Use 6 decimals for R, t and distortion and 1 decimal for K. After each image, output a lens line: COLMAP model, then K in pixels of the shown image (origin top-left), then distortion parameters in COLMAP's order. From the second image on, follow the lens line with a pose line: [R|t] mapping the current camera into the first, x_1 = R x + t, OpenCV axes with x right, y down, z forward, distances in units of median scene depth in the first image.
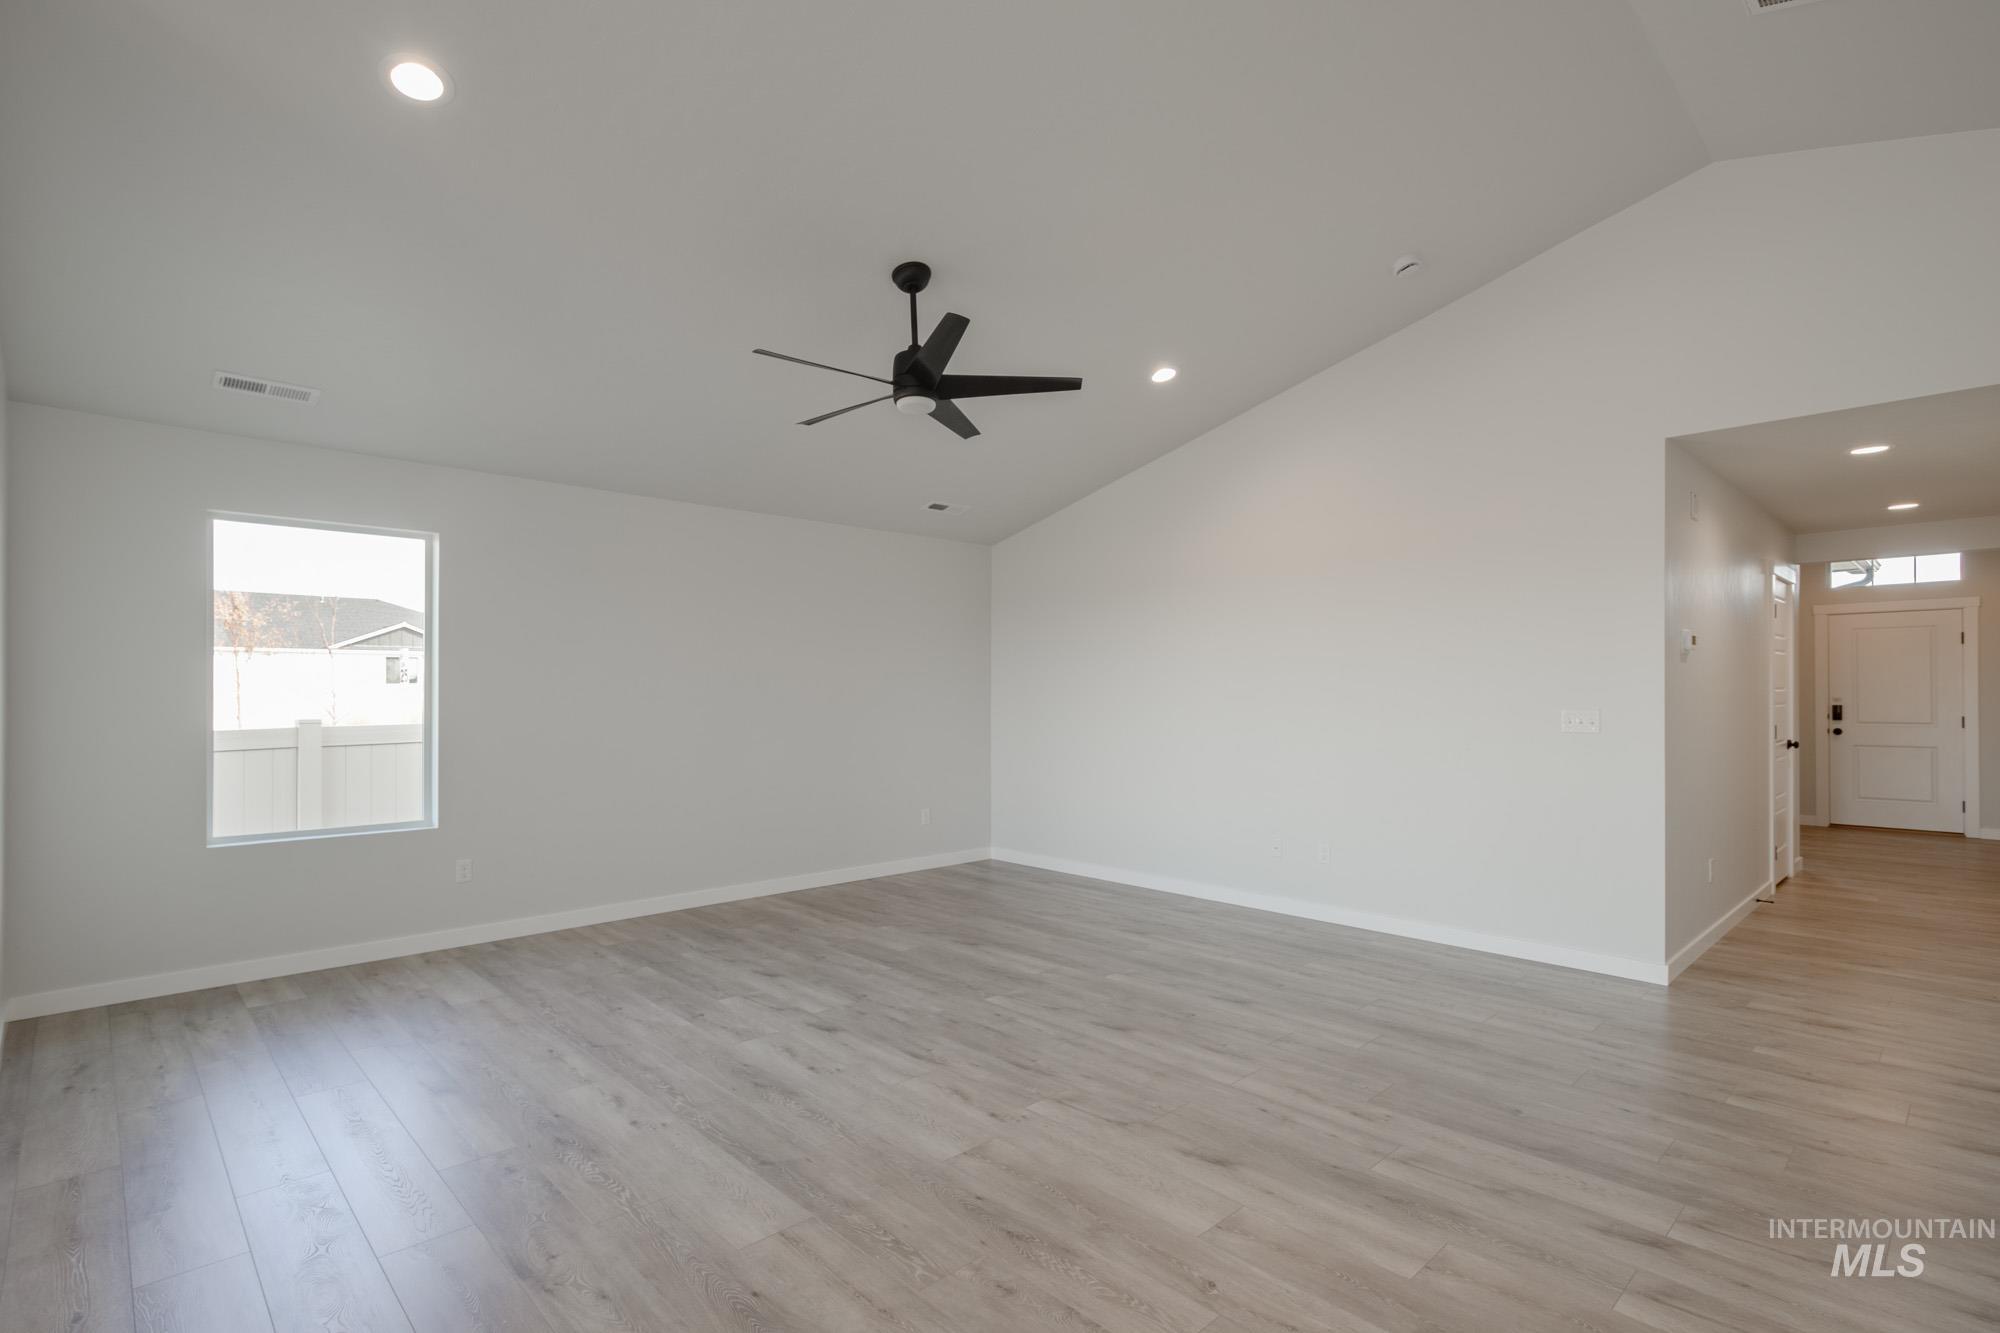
lens RADIAL K [[949.3, 0, 993.6], [0, 949.3, 677.2], [0, 0, 1]] dist [0.006789, -0.000166]
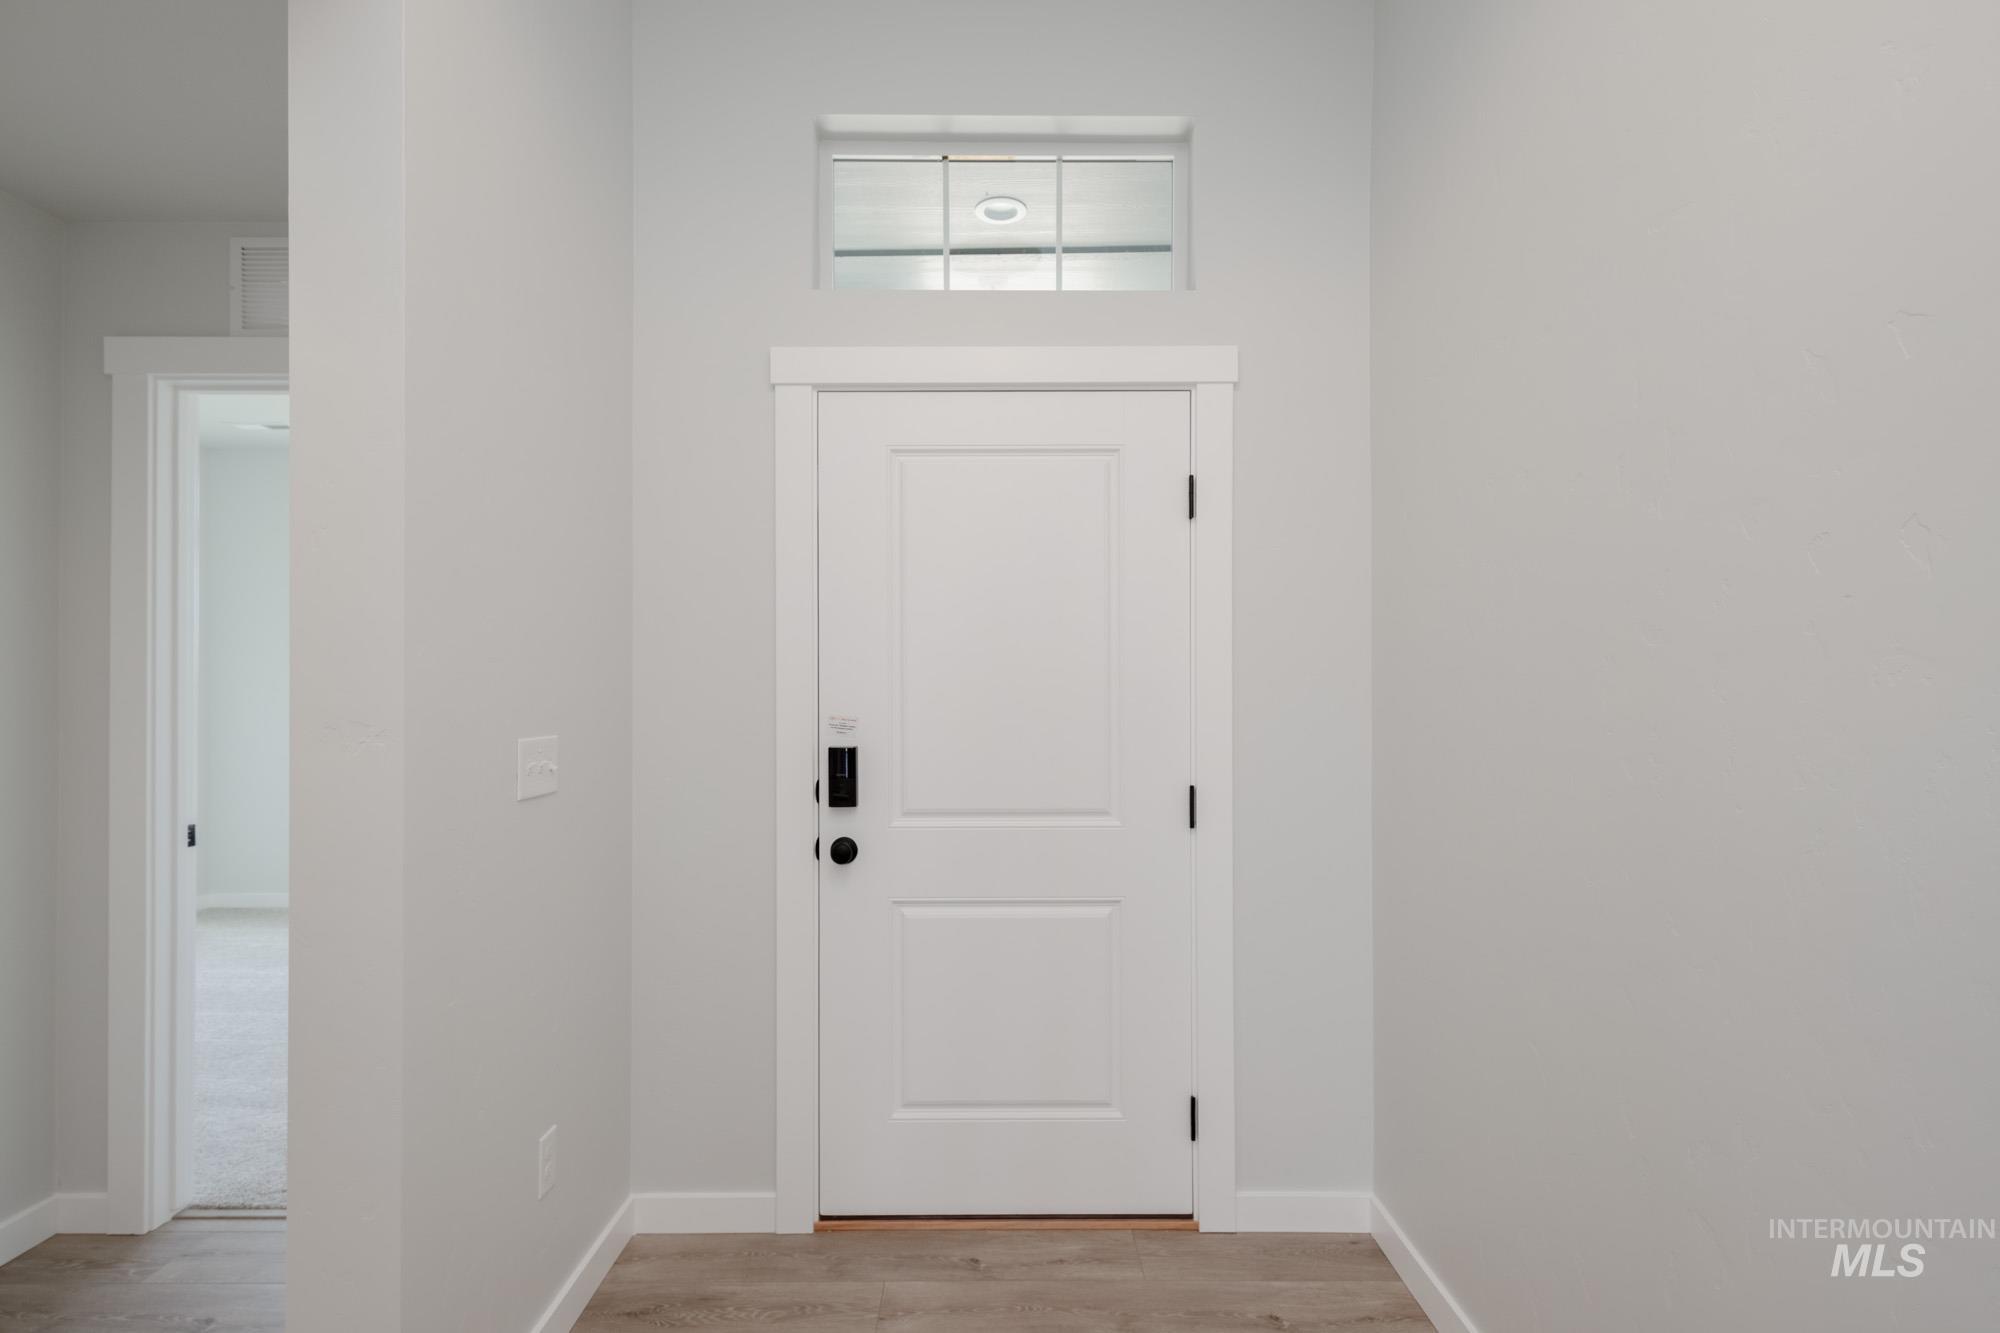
lens RADIAL K [[949.3, 0, 993.6], [0, 949.3, 677.2], [0, 0, 1]] dist [0.006789, -0.000166]
pose [[0.615981, -0.002542, 0.787757, 0.713986], [-0.005339, 0.999958, 0.007401, 0.009103], [-0.787743, -0.008764, 0.615941, 0.817678]]
